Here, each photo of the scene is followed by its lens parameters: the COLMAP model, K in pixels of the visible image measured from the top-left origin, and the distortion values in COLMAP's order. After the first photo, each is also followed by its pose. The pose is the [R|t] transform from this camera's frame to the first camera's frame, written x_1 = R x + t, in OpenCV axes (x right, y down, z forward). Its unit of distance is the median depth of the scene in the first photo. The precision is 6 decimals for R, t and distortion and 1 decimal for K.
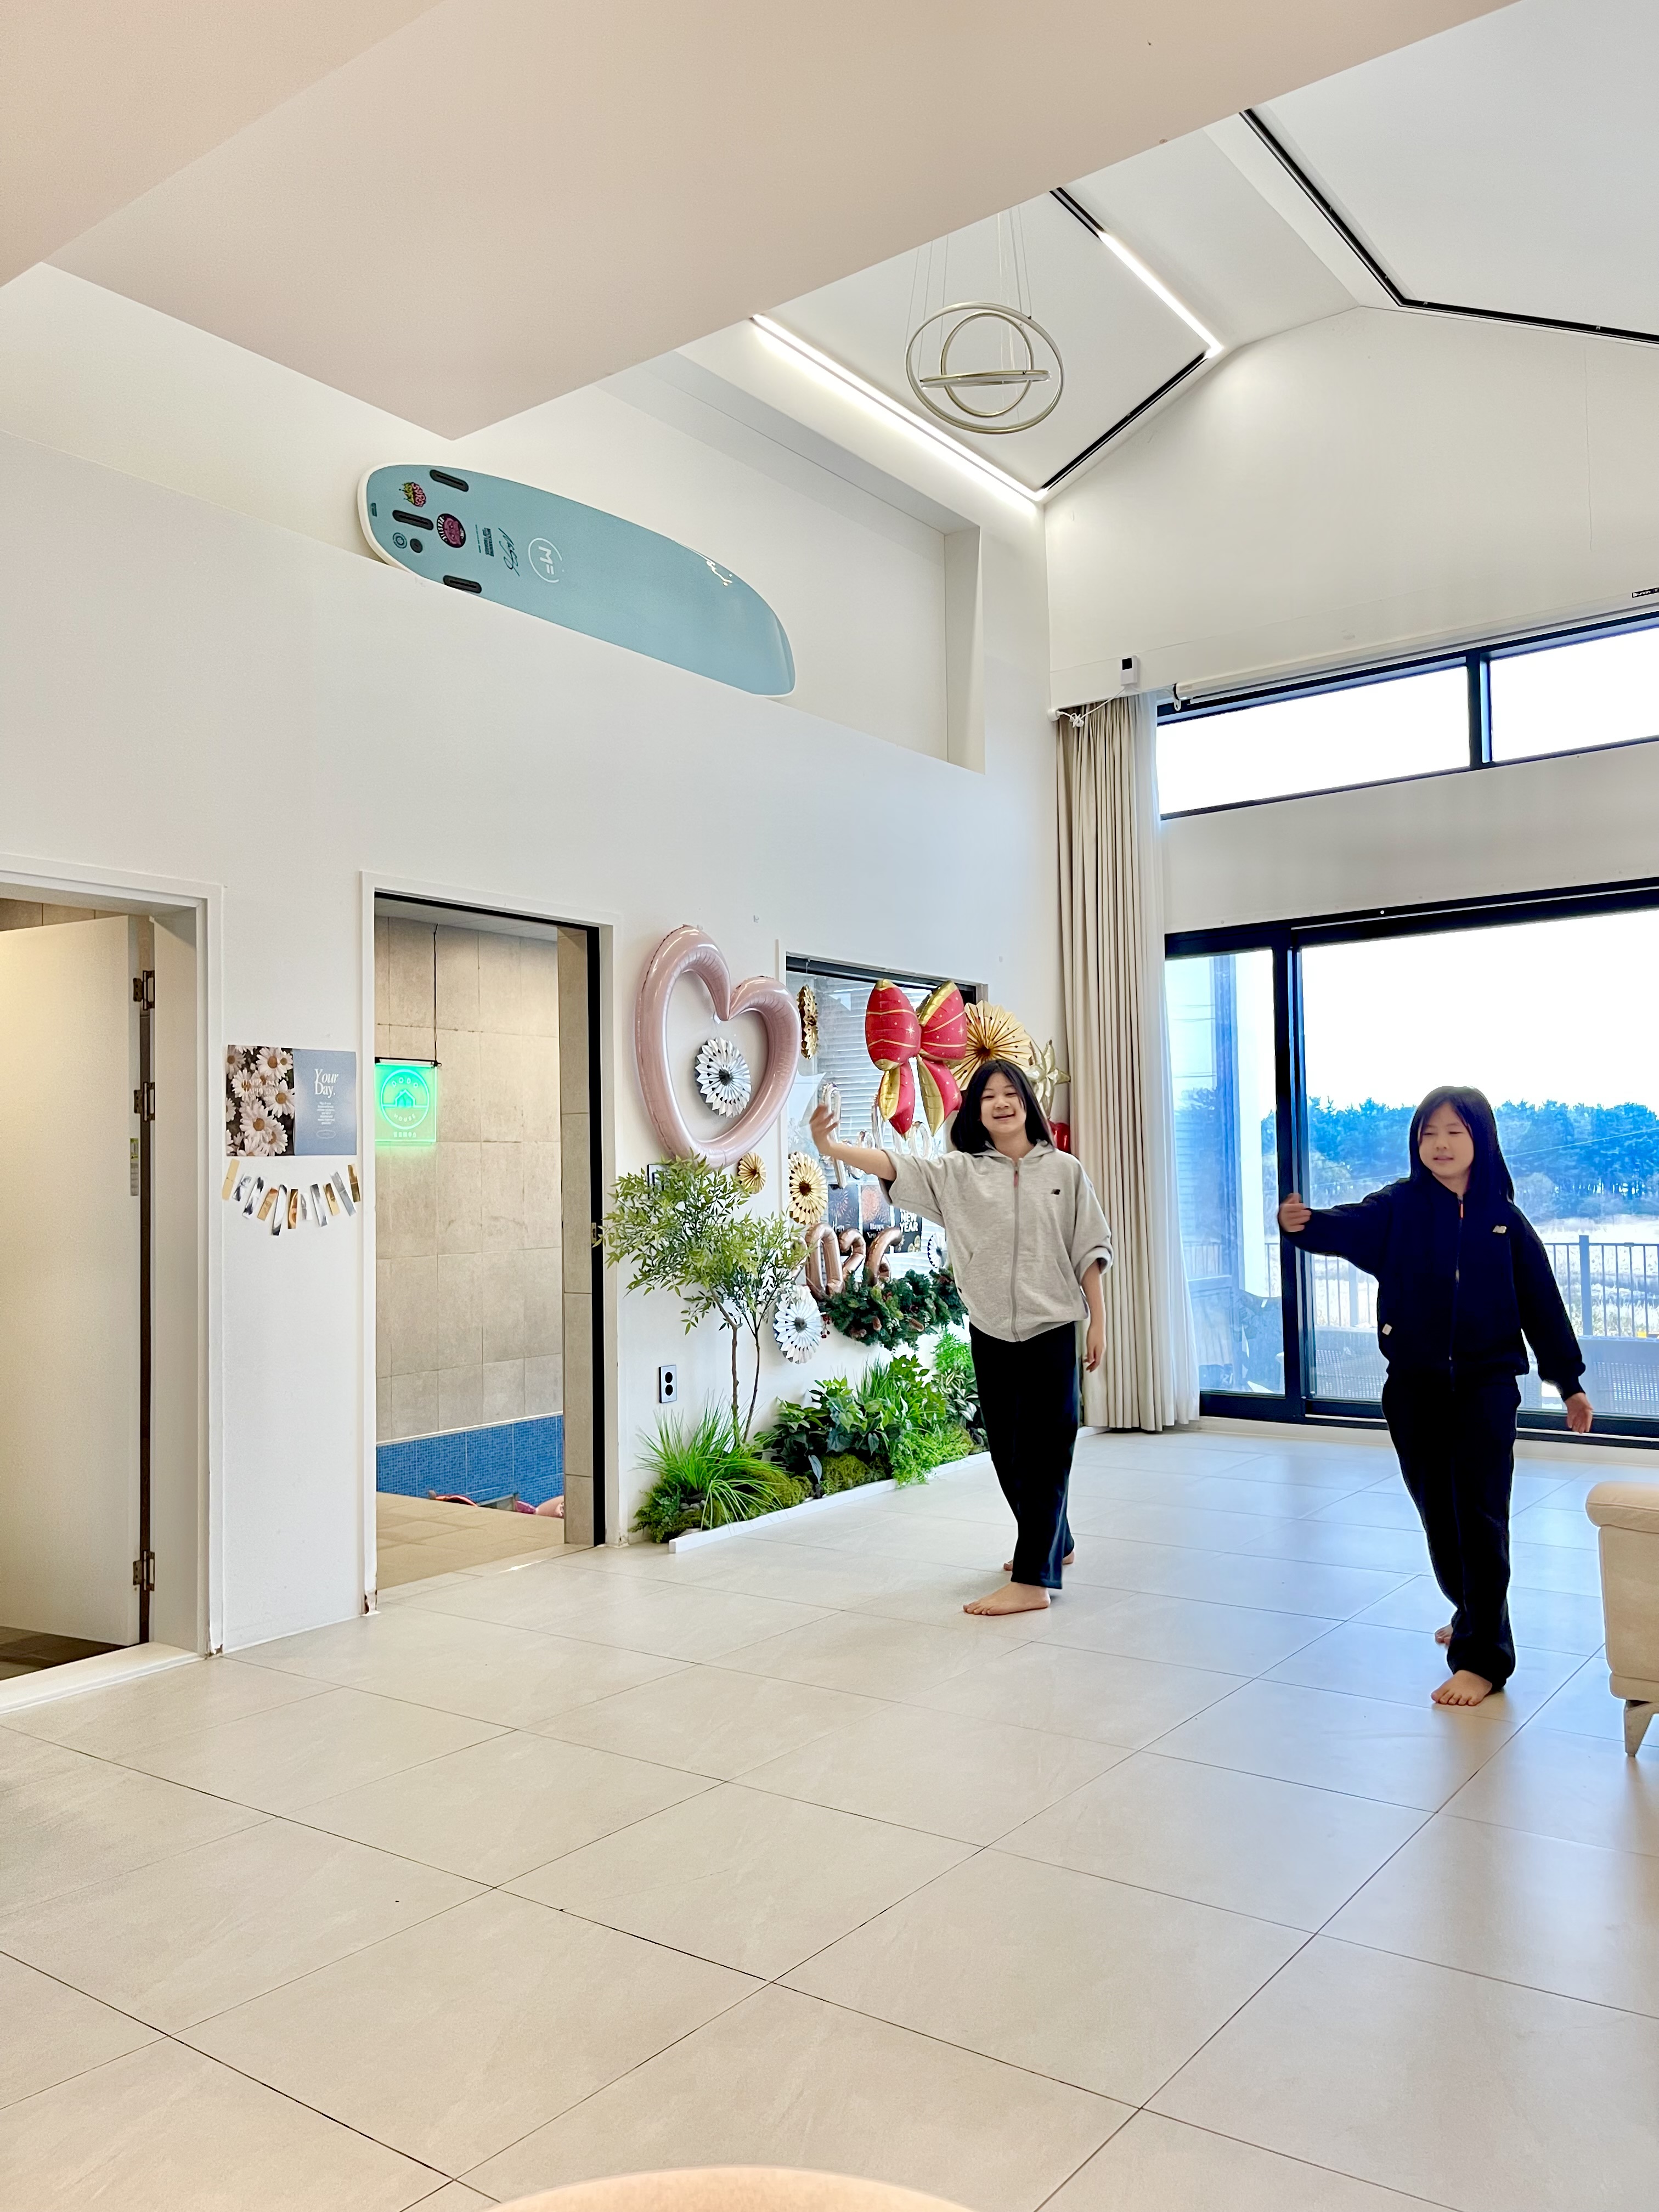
lens RADIAL K [[1691.2, 0, 845.9], [0, 1691.2, 1104.9], [0, 0, 1]] dist [0.040488, -0.027935]
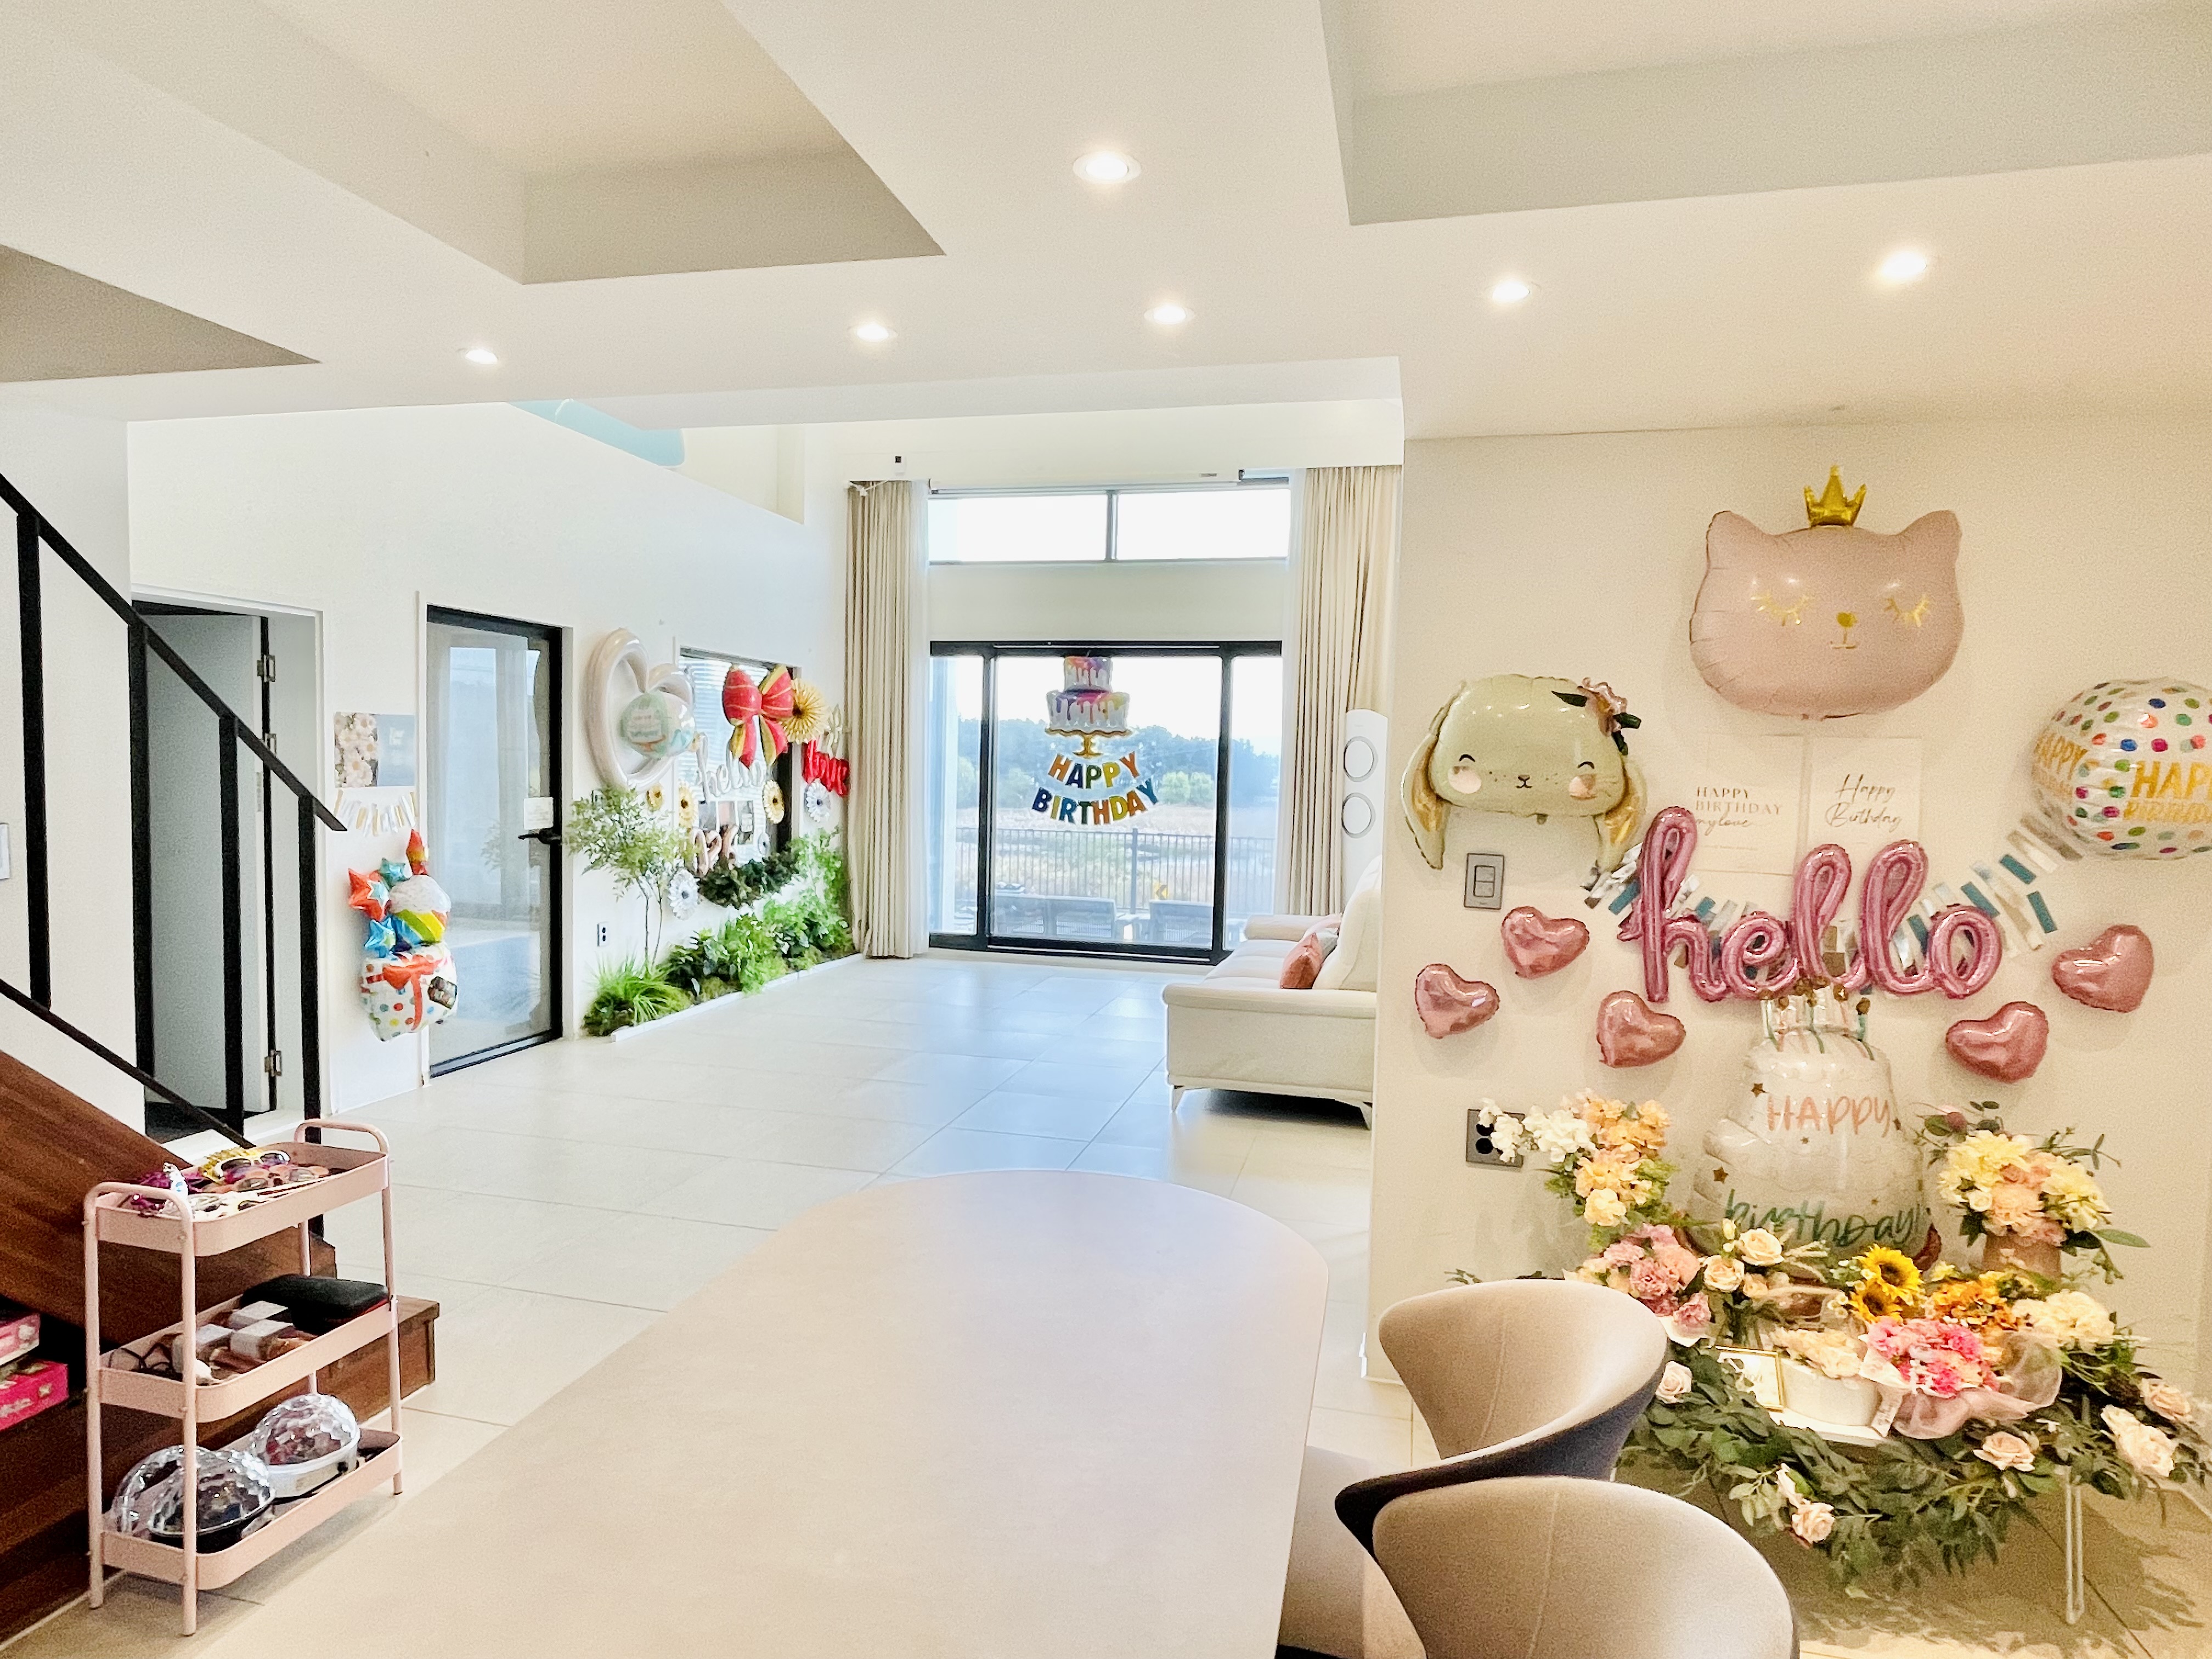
lens RADIAL K [[1339.3, 0, 1110.0], [0, 1339.3, 843.0], [0, 0, 1]] dist [-0.019992, 0.001363]
pose [[0.919598, 0.016364, 0.392520, -0.148815], [-0.058932, 0.993573, 0.096643, -0.055128], [-0.388416, -0.112005, 0.914652, -0.244784]]
